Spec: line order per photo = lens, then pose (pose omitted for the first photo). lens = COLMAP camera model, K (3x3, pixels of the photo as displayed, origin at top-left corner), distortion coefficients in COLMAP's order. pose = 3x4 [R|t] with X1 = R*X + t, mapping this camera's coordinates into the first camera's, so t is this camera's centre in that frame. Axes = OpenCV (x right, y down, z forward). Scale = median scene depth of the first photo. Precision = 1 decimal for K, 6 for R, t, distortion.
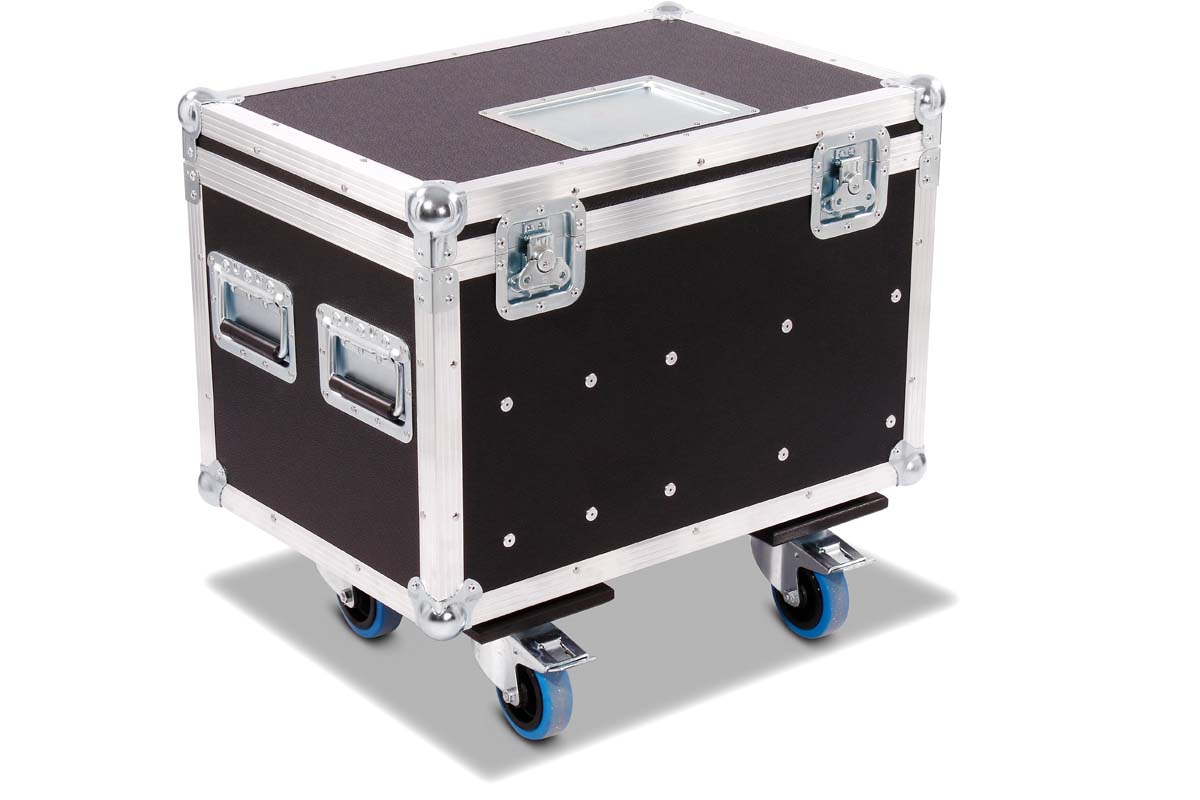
lens RADIAL K [[2775.2, 0, 600.8], [0, 2775.2, 614.2], [0, 0, 1]] dist [0.299081, 0.021606]
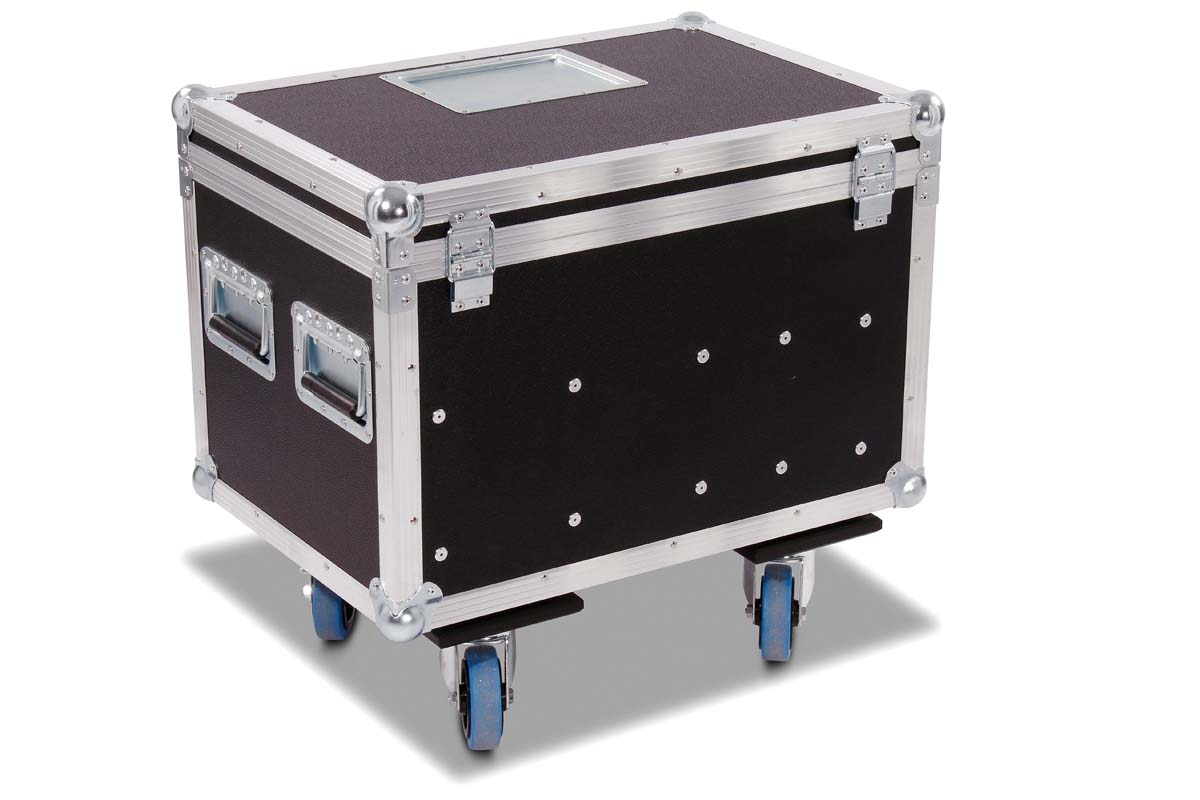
lens RADIAL K [[2775.2, 0, 600.8], [0, 2775.2, 614.2], [0, 0, 1]] dist [0.299081, 0.021606]
pose [[0.994647, 0.042675, -0.094108, 0.105299], [-0.043408, 0.999041, -0.005763, 0.001787], [0.093772, 0.009817, 0.995545, 0.013139]]
